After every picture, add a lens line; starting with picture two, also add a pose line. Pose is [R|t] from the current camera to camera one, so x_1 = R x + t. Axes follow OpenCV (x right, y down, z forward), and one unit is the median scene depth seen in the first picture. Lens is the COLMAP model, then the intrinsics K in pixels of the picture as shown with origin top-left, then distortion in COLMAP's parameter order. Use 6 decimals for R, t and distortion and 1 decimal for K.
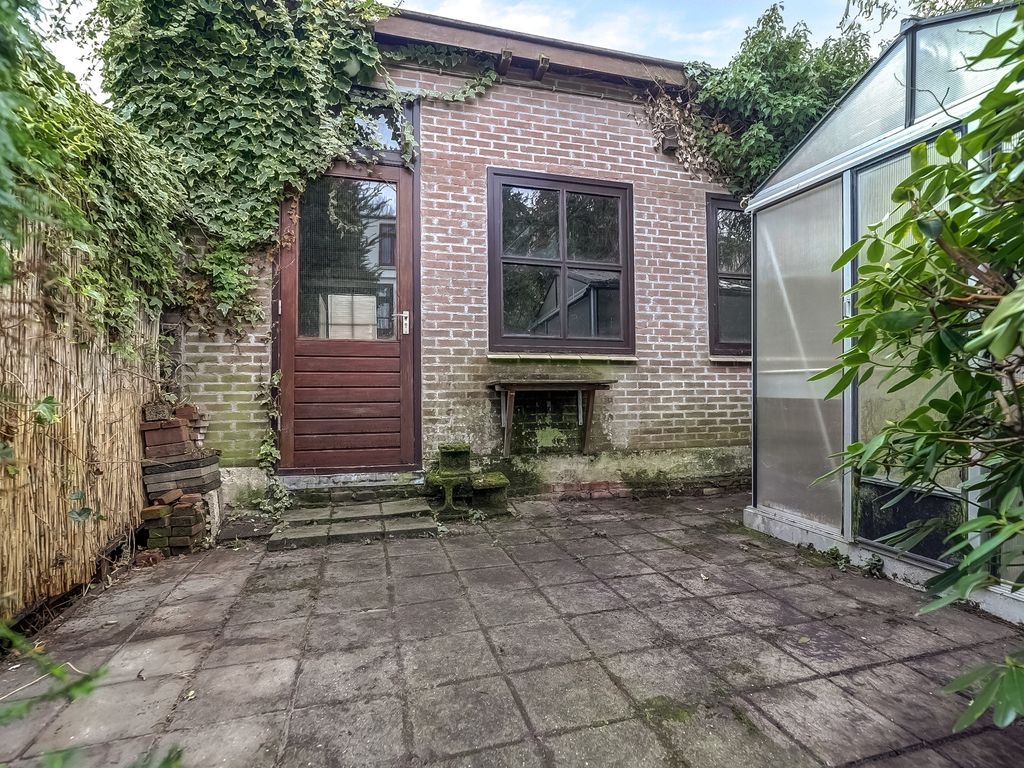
lens RADIAL K [[470.0, 0, 512.6], [0, 470.0, 384.3], [0, 0, 1]] dist [-0.016730, 0.001732]
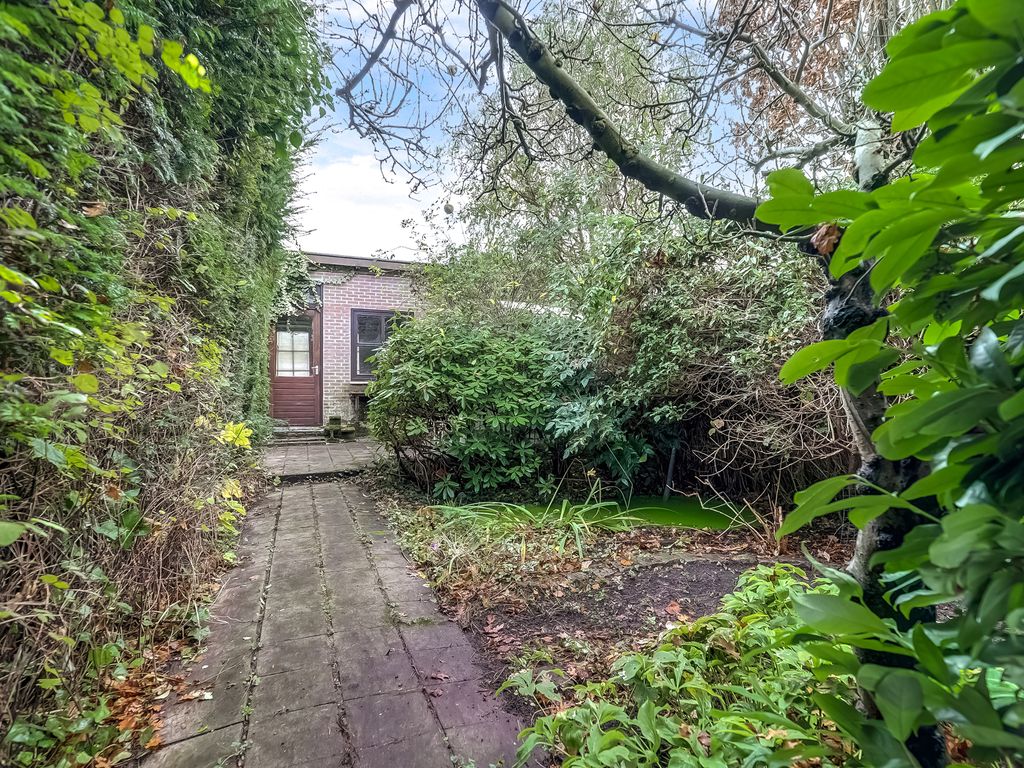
lens RADIAL K [[470.0, 0, 510.6], [0, 470.0, 387.8], [0, 0, 1]] dist [-0.016730, 0.001732]
pose [[0.993600, 0.002117, 0.112934, 0.556639], [-0.001914, 0.999996, -0.001910, -0.029673], [-0.112937, 0.001682, 0.993601, -1.737995]]
